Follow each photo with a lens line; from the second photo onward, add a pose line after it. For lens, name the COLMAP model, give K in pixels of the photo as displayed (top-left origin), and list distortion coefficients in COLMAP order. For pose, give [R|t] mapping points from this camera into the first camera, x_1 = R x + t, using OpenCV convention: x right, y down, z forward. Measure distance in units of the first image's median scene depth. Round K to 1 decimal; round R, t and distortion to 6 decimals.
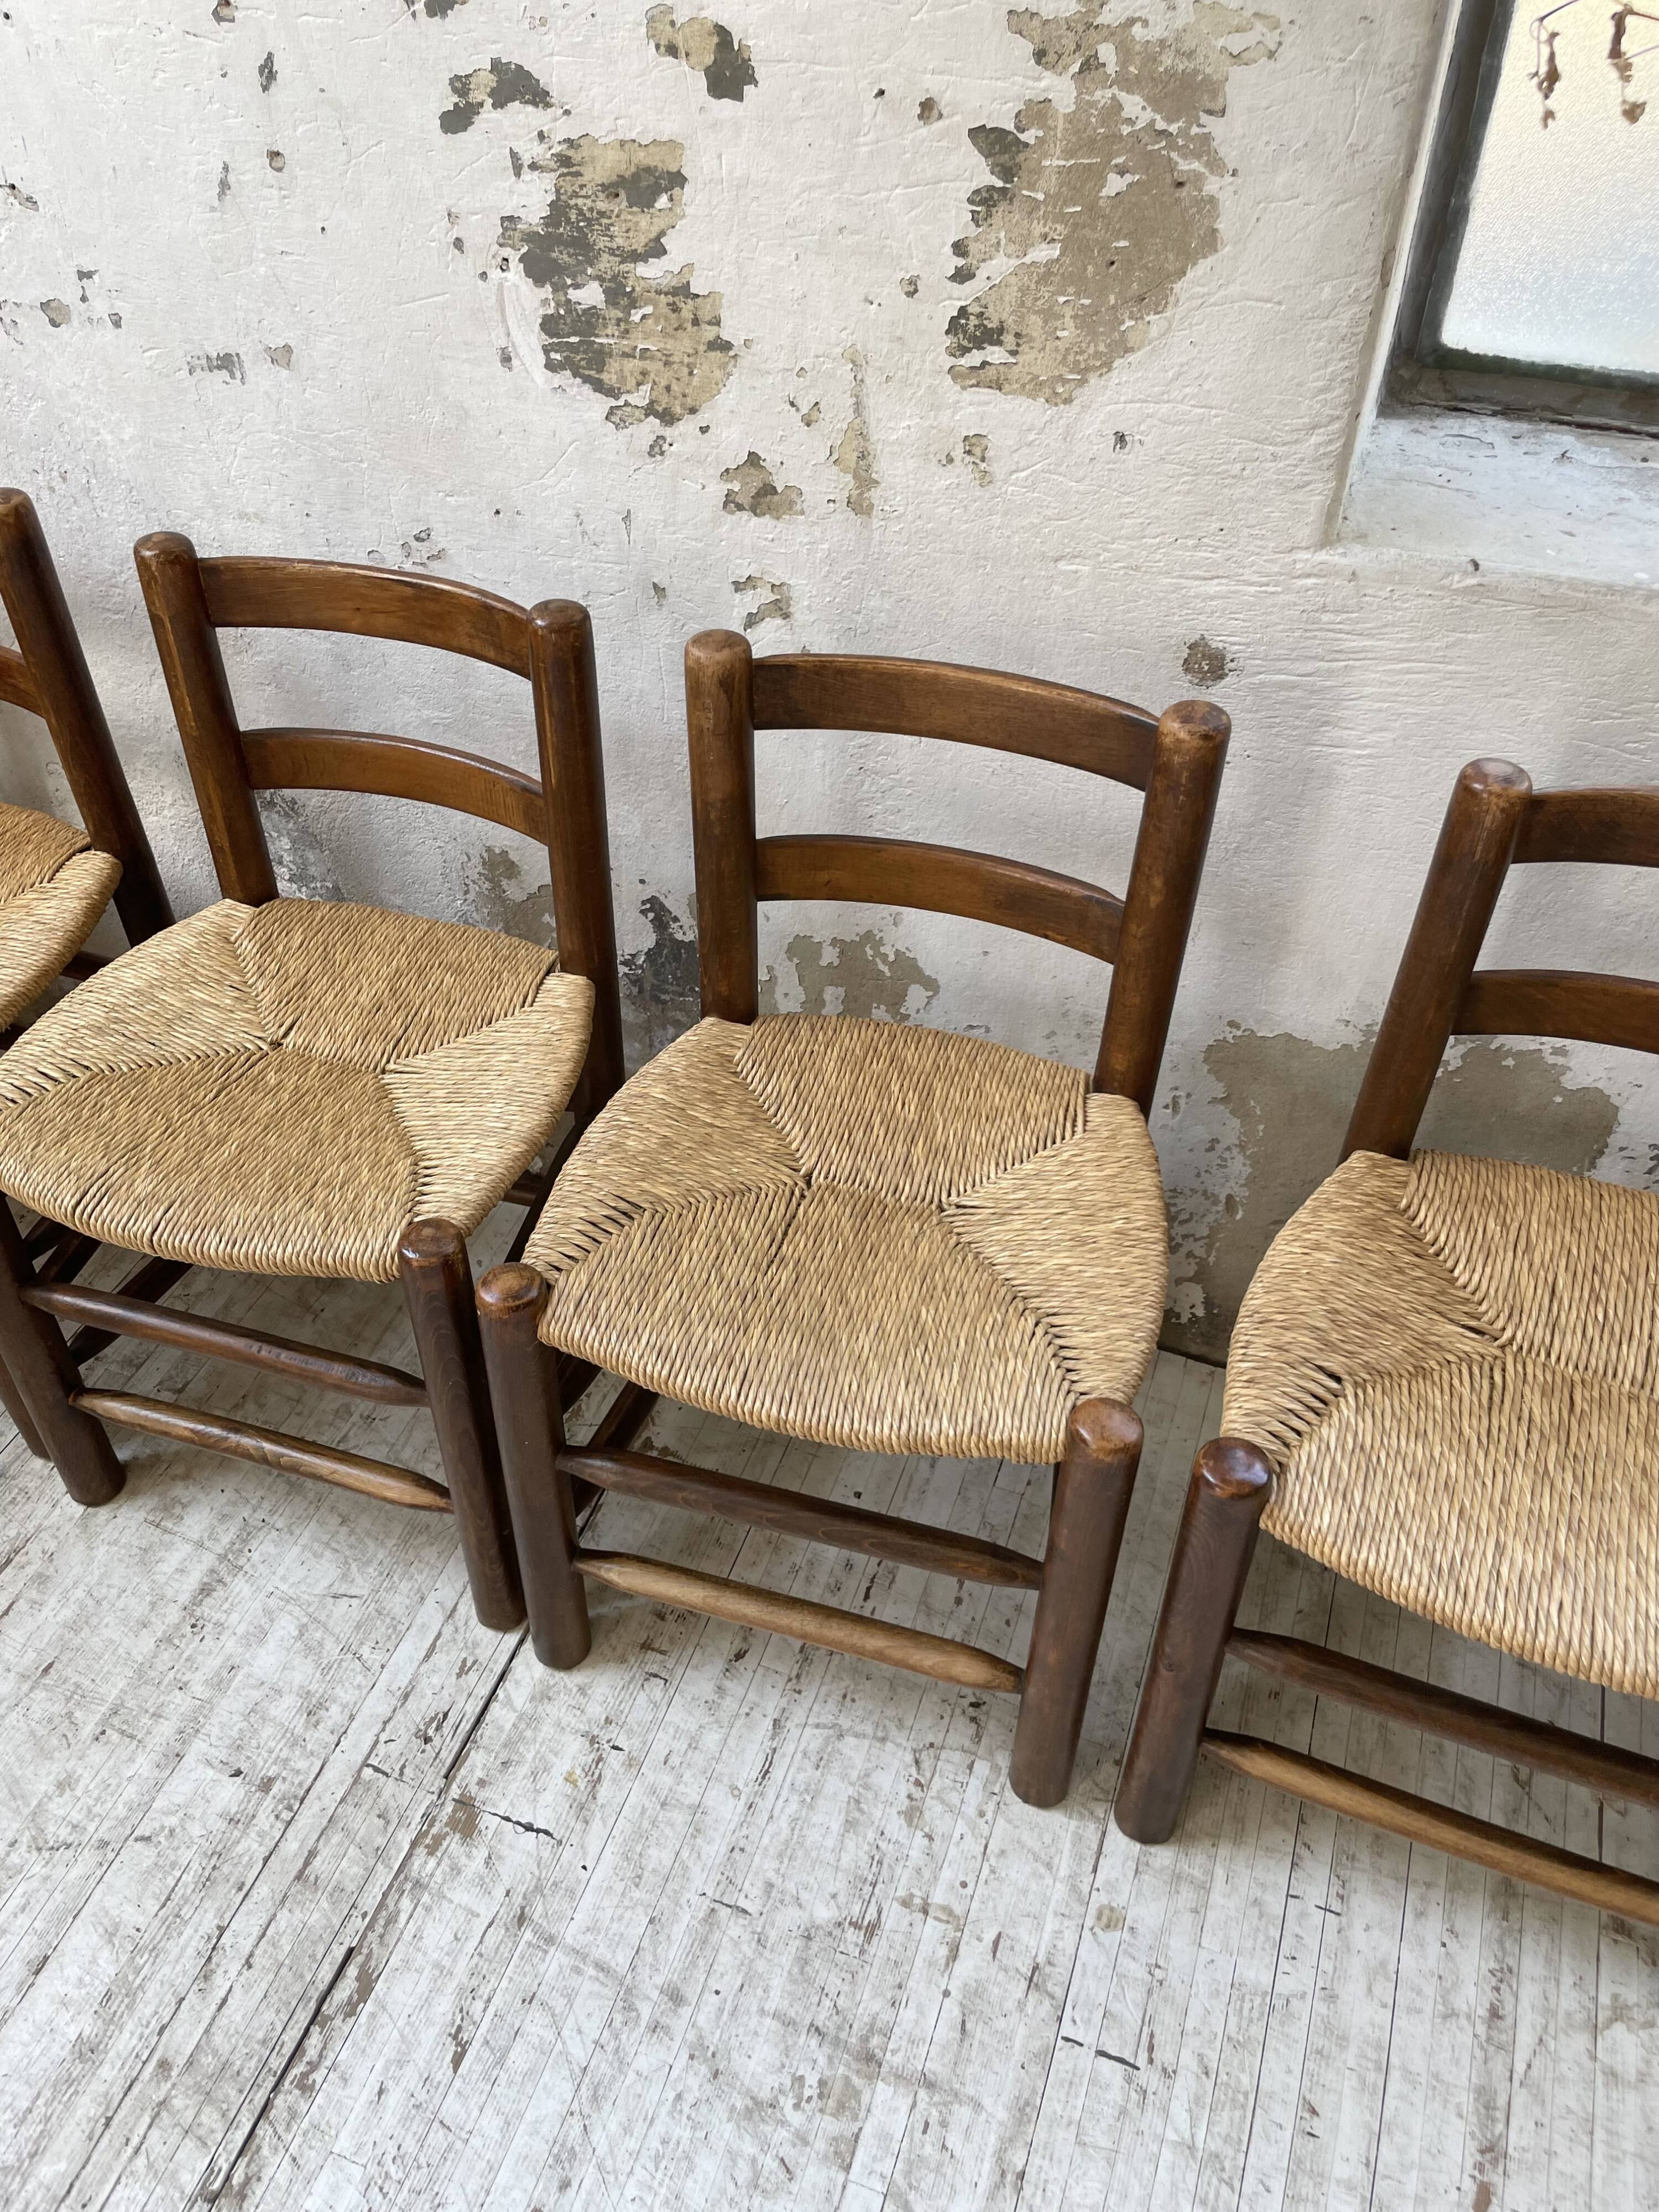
lens RADIAL K [[1687.7, 0, 819.7], [0, 1687.7, 1079.3], [0, 0, 1]] dist [0.082772, -0.120886]
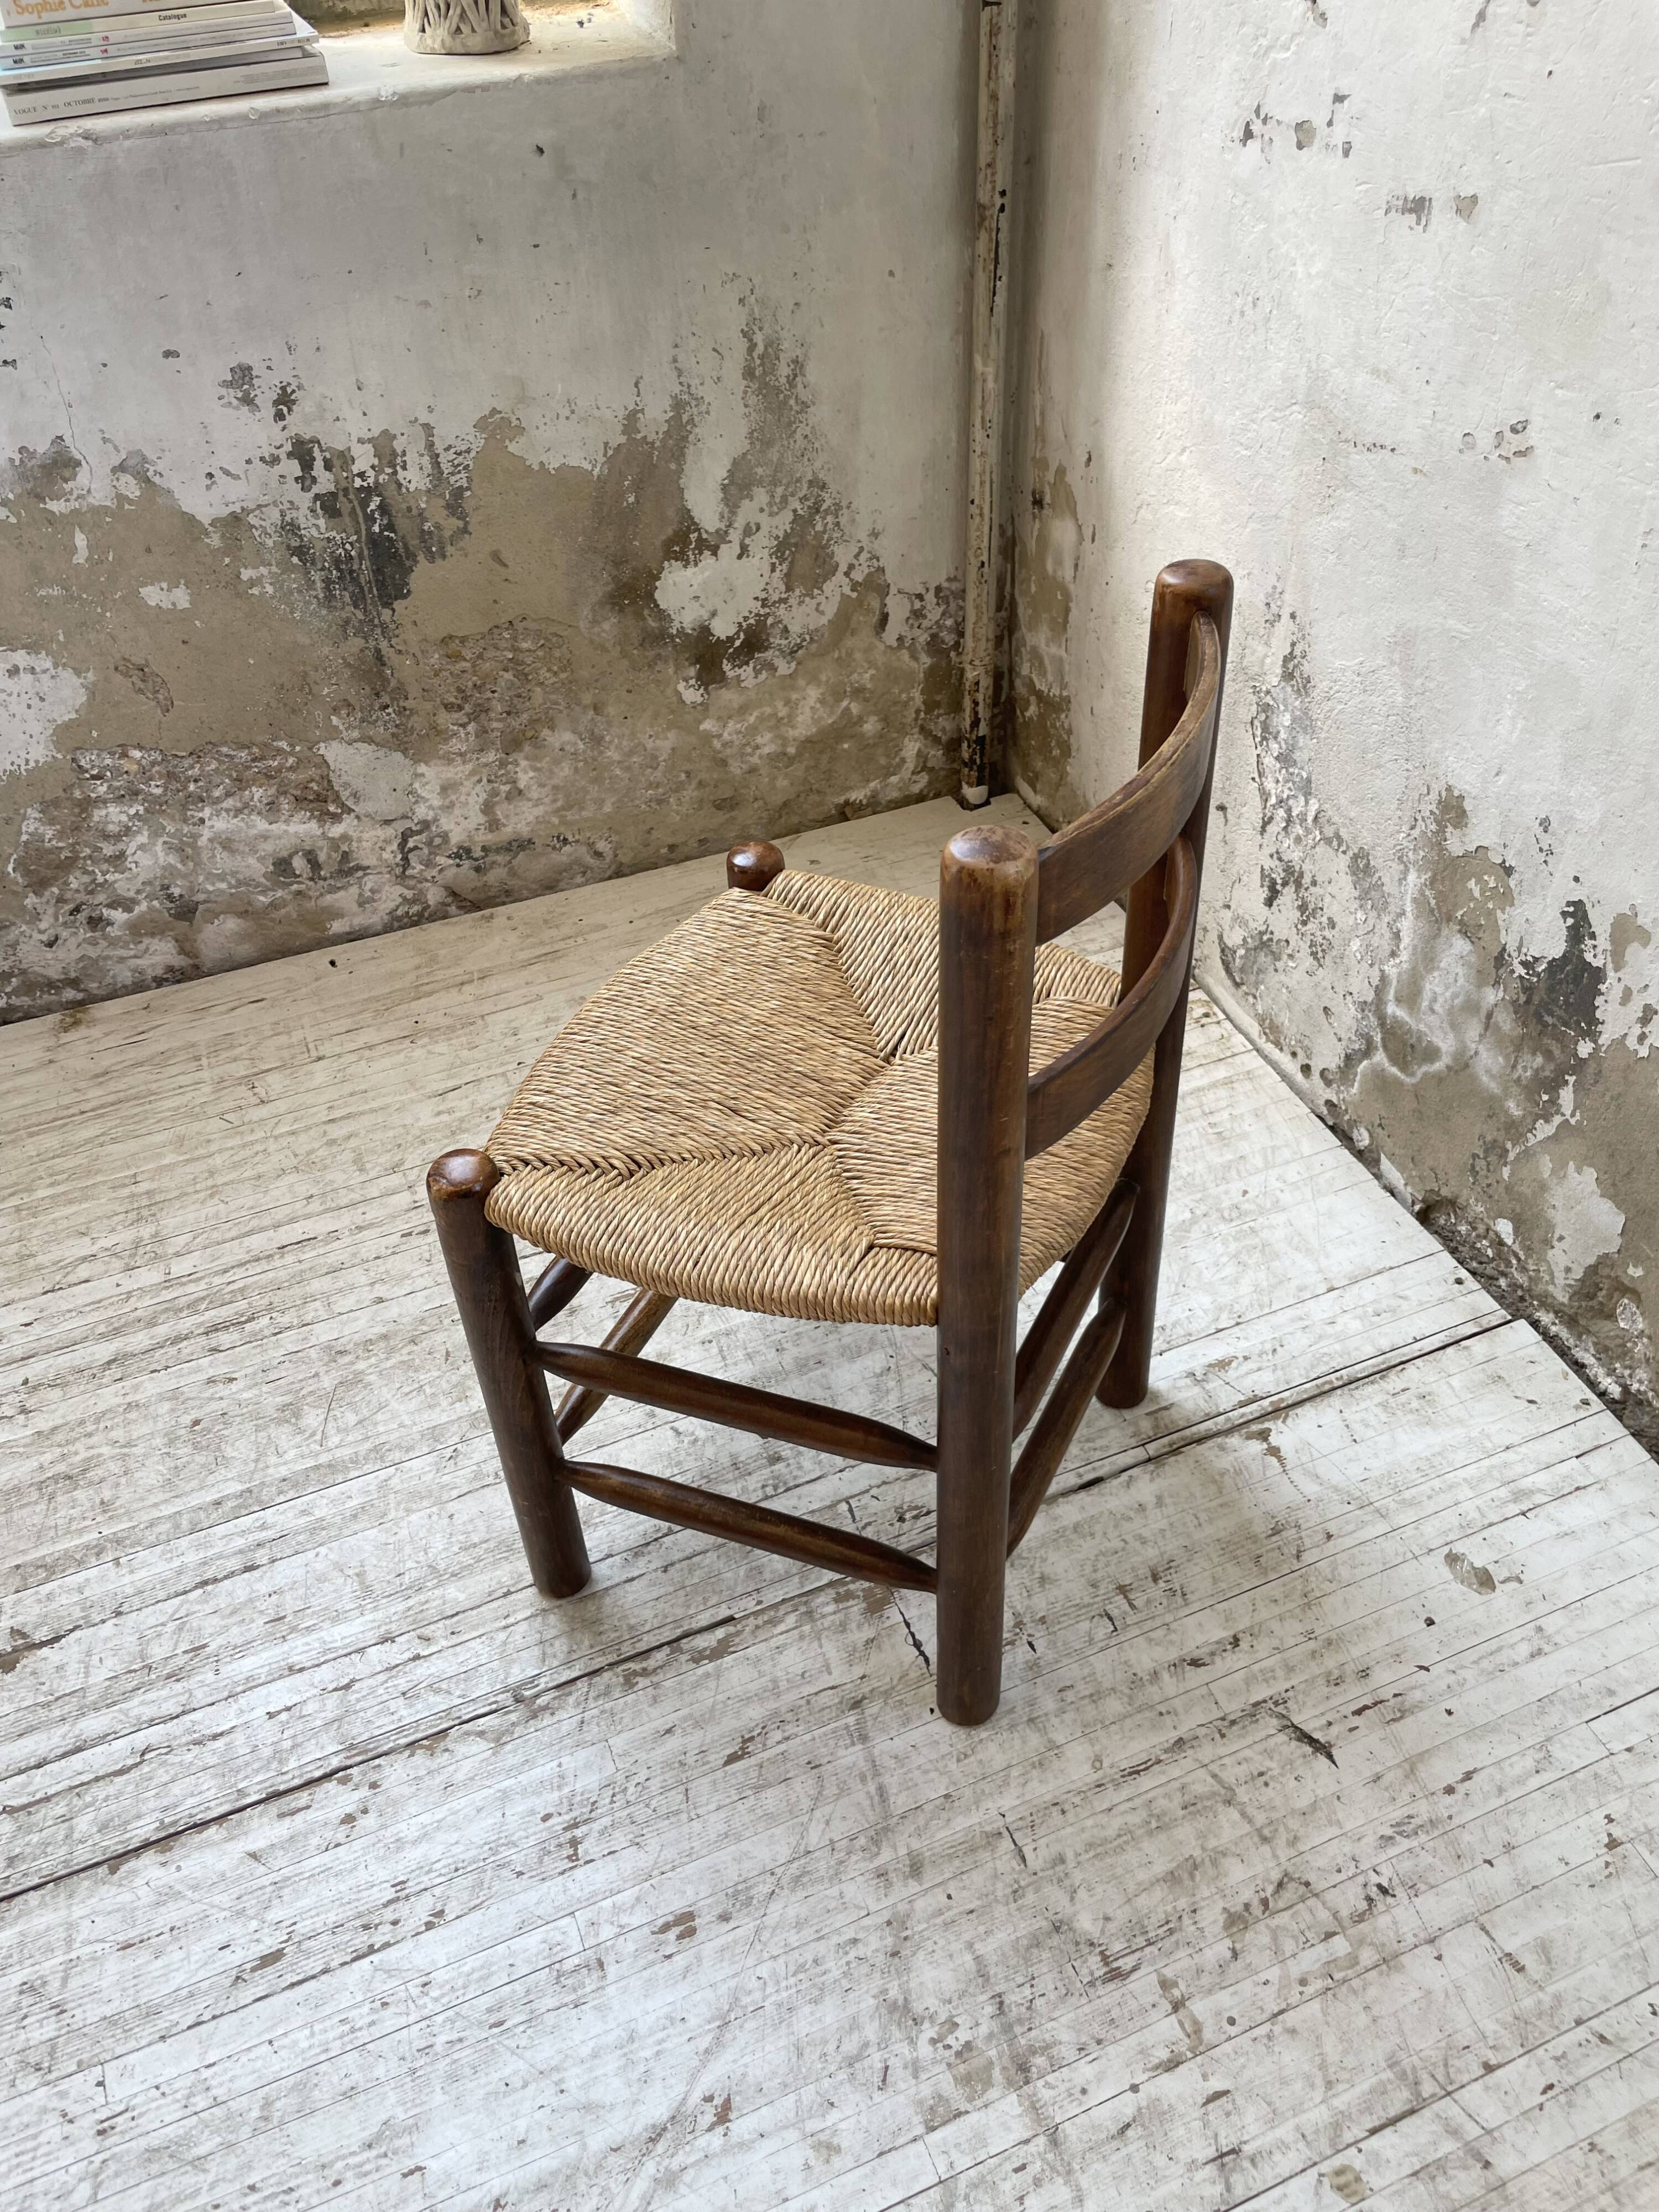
lens RADIAL K [[1687.7, 0, 848.7], [0, 1687.7, 1095.0], [0, 0, 1]] dist [0.082772, -0.120886]
pose [[0.680007, 0.464065, -0.567657, 0.233951], [-0.460267, 0.872839, 0.162191, 0.010838], [0.570740, 0.150983, 0.807130, 0.123330]]
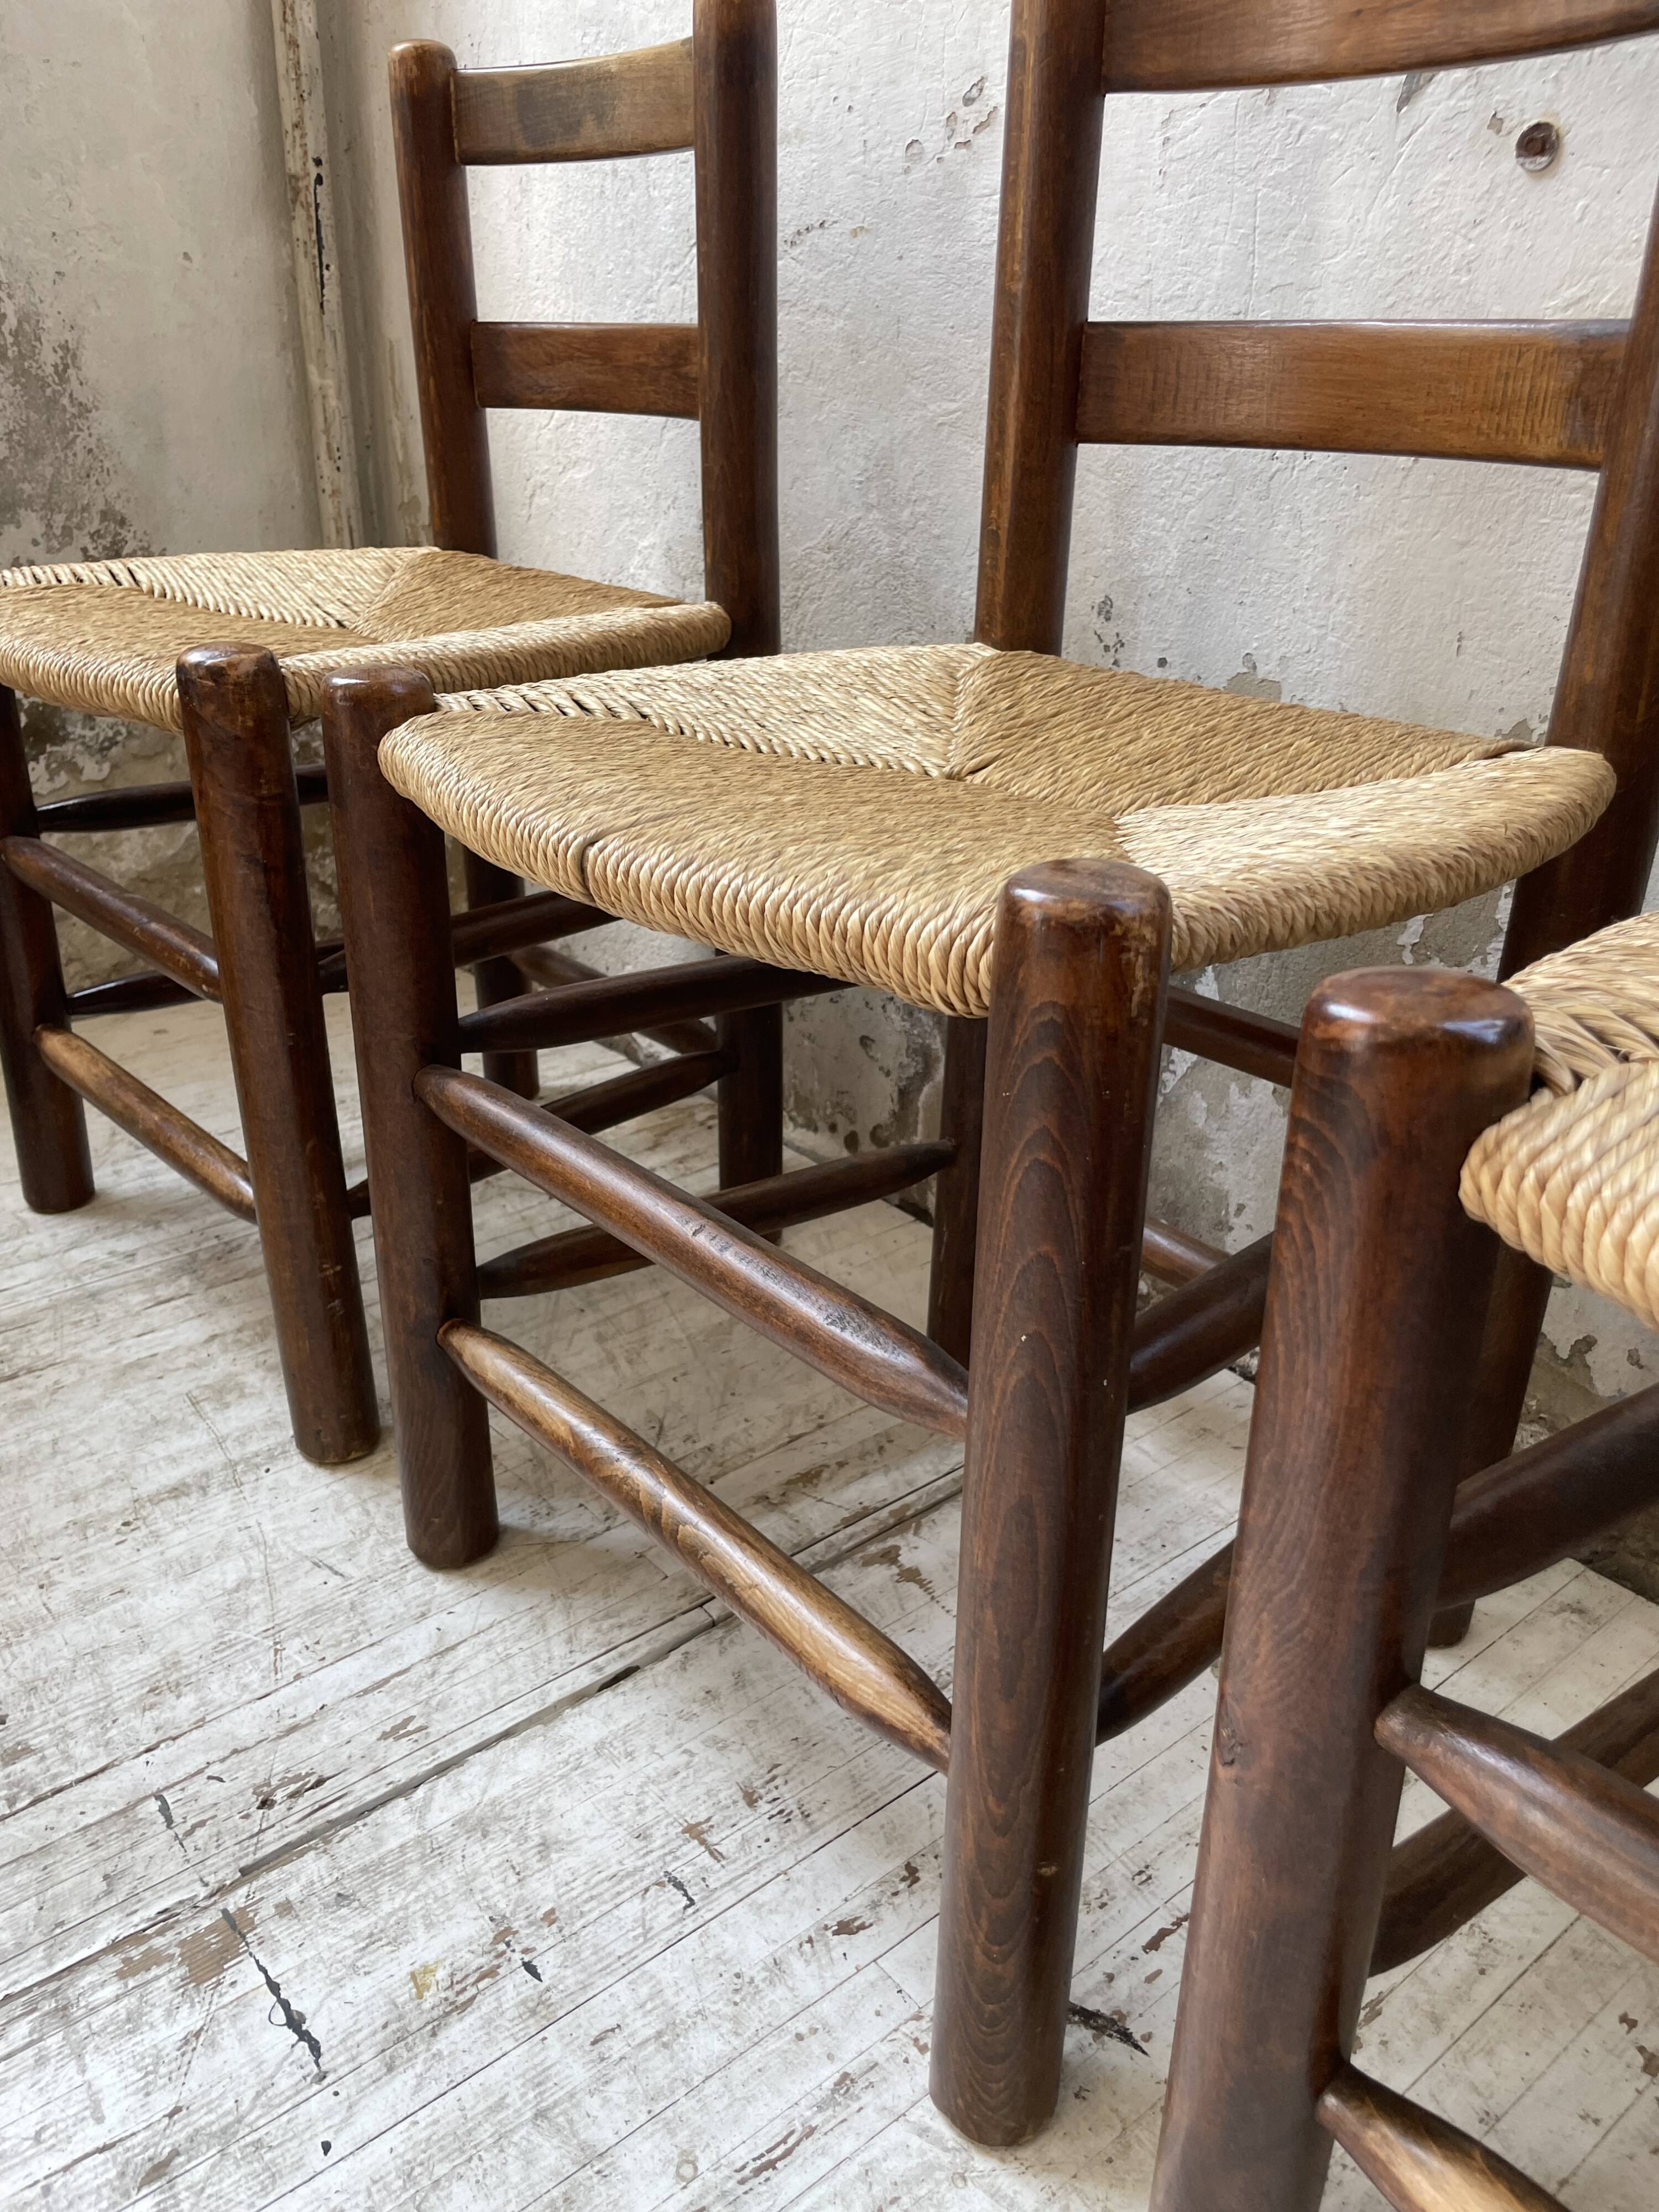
lens RADIAL K [[1687.7, 0, 809.4], [0, 1687.7, 1123.9], [0, 0, 1]] dist [0.082772, -0.120886]
pose [[0.861431, 0.206234, -0.464116, 0.137206], [-0.336841, 0.915930, -0.218199, 0.274626], [0.380098, 0.344297, 0.858478, 0.578327]]
